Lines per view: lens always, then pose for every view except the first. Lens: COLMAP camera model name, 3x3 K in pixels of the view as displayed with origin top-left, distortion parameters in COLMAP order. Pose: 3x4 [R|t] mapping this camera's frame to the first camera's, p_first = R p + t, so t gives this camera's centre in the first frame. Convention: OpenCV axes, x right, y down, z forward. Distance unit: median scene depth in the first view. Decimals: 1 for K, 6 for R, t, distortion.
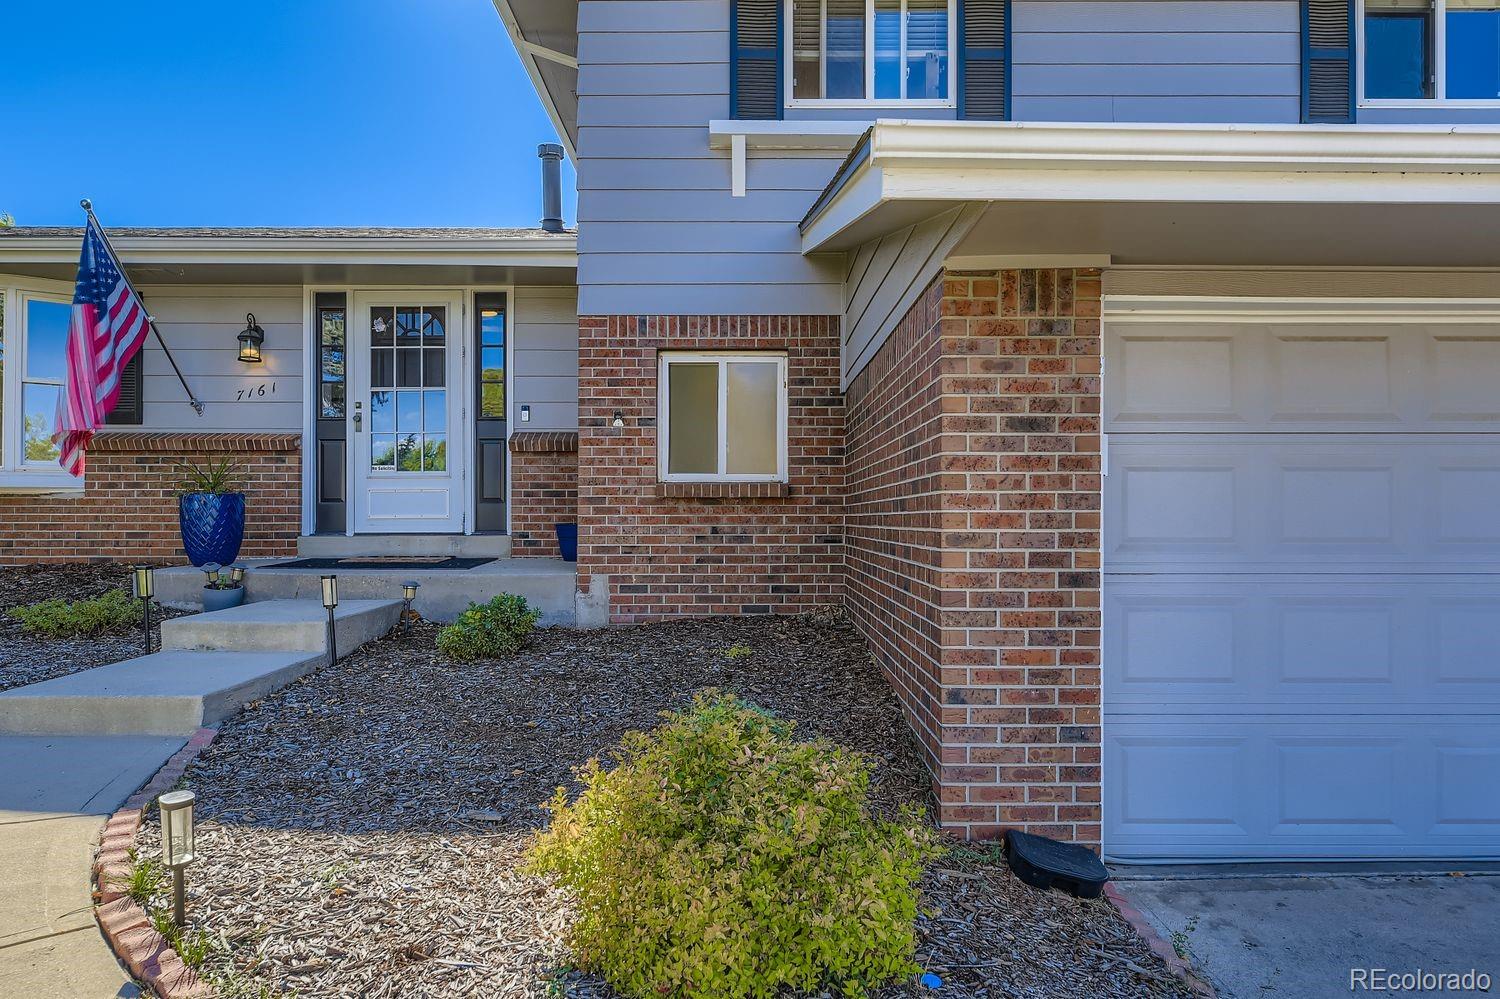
lens RADIAL K [[989.2, 0, 758.2], [0, 989.2, 520.3], [0, 0, 1]] dist [0.007201, -0.000627]
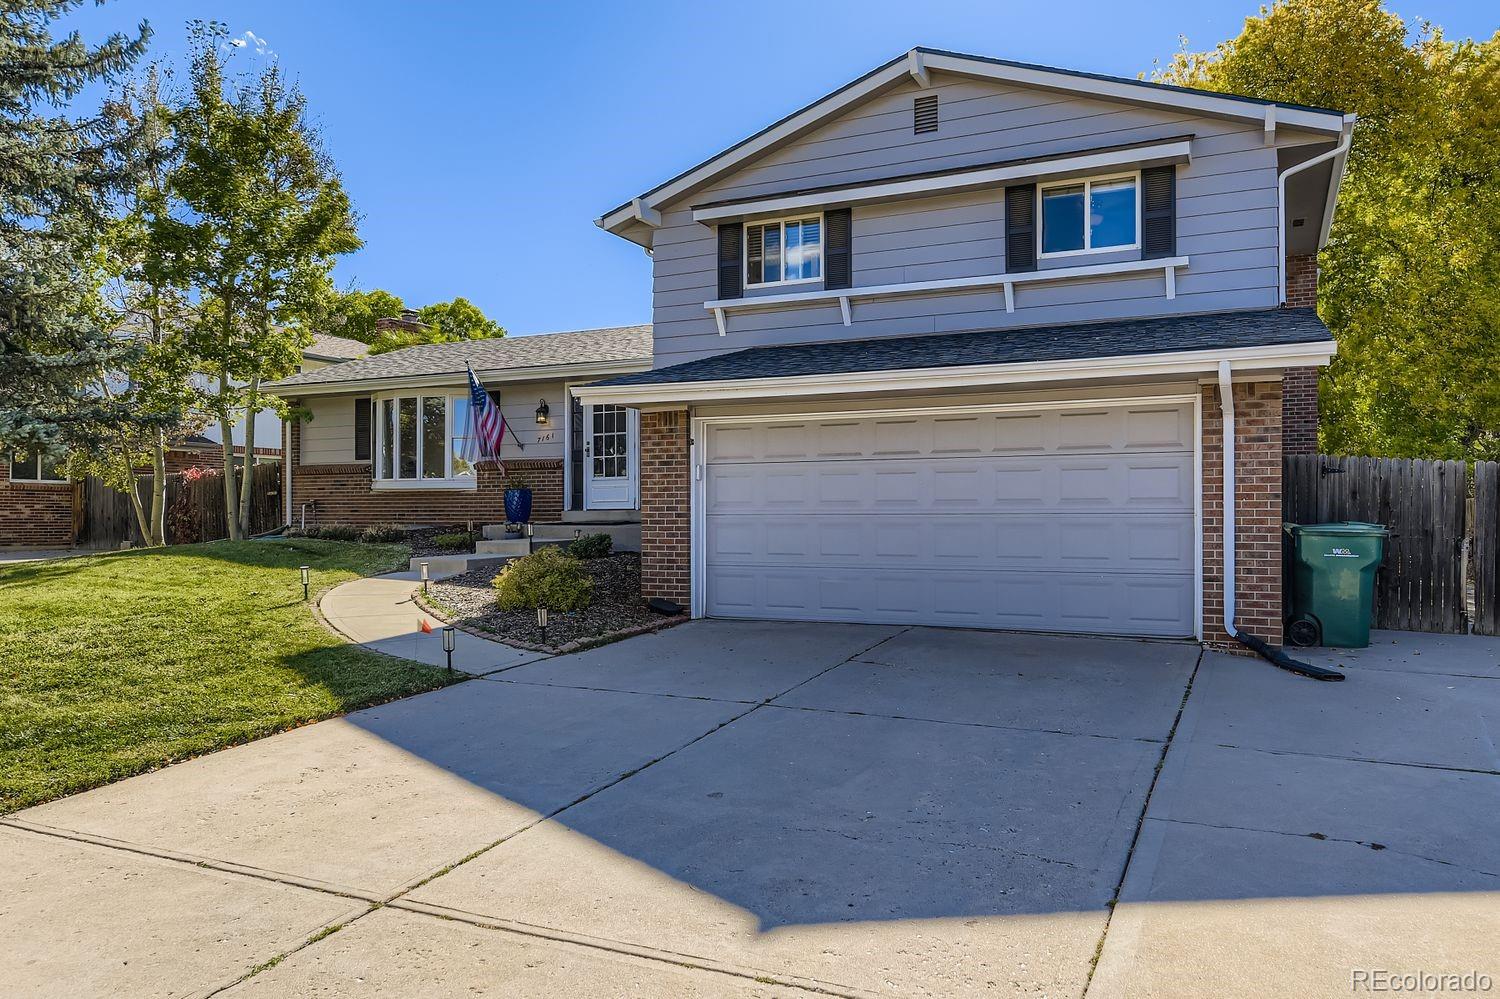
lens RADIAL K [[1074.7, 0, 746.2], [0, 1074.7, 503.0], [0, 0, 1]] dist [0.005435, -0.000573]
pose [[0.898258, -0.008009, -0.439395, 0.967756], [0.003811, 0.999938, -0.010437, 0.028989], [0.439452, 0.007701, 0.898233, -0.911342]]
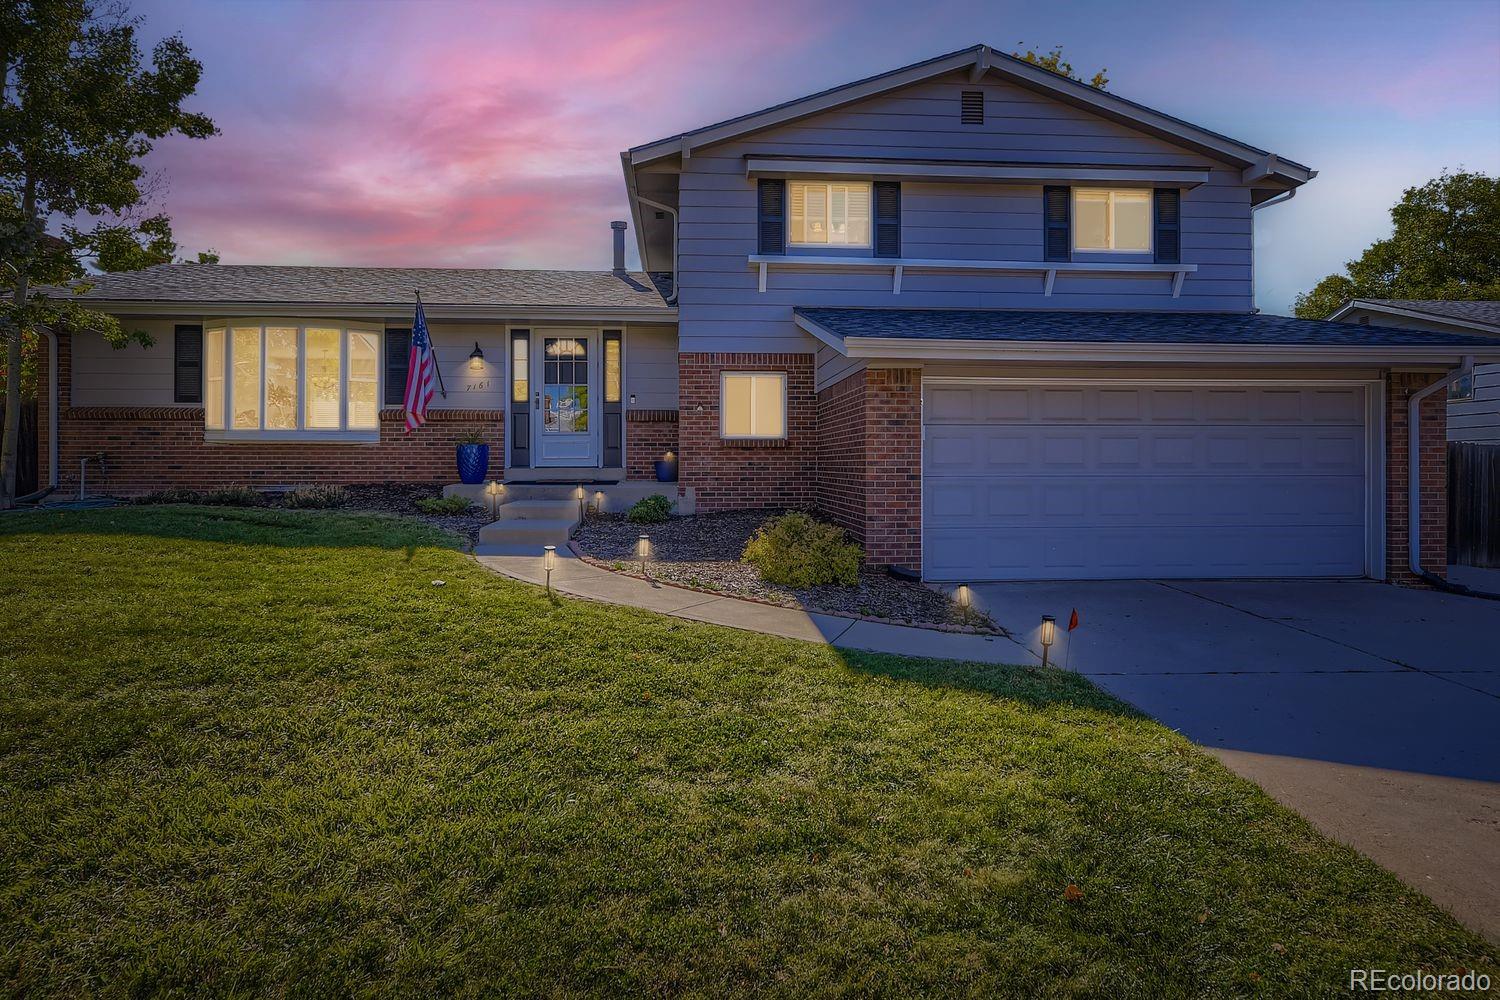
lens RADIAL K [[941.6, 0, 756.2], [0, 941.6, 460.9], [0, 0, 1]] dist [-0.003990, 0.002152]
pose [[0.997809, -0.000233, 0.066153, -0.154925], [0.000533, 0.999990, -0.004522, 0.012615], [-0.066151, 0.004548, 0.997799, -0.845067]]
